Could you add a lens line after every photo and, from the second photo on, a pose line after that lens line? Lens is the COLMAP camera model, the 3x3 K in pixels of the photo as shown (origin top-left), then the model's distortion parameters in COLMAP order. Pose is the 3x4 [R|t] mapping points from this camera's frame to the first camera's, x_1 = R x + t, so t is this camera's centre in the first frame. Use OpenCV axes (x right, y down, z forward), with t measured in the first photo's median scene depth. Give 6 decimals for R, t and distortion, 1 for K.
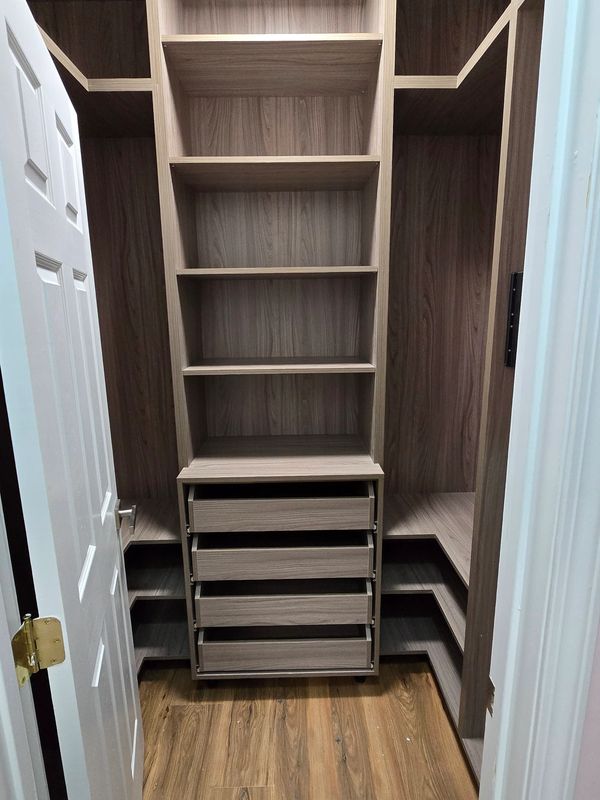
lens RADIAL K [[432.0, 0, 300.8], [0, 432.0, 395.2], [0, 0, 1]] dist [-0.003502, -0.000553]
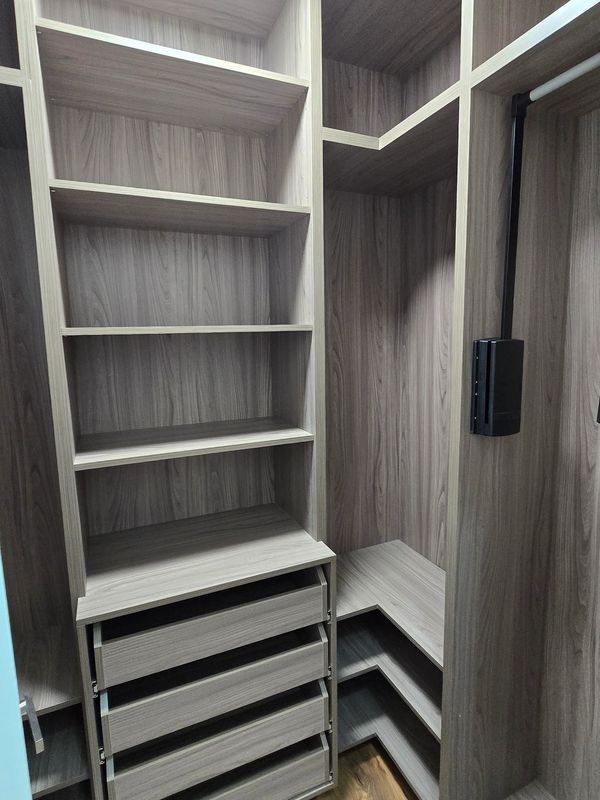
lens RADIAL K [[432.0, 0, 300.8], [0, 432.0, 395.2], [0, 0, 1]] dist [-0.003502, -0.000553]
pose [[0.923425, -0.056761, 0.379558, -0.170062], [0.083101, 0.995111, -0.053363, -0.091846], [-0.374674, 0.080818, 0.923628, 0.159150]]
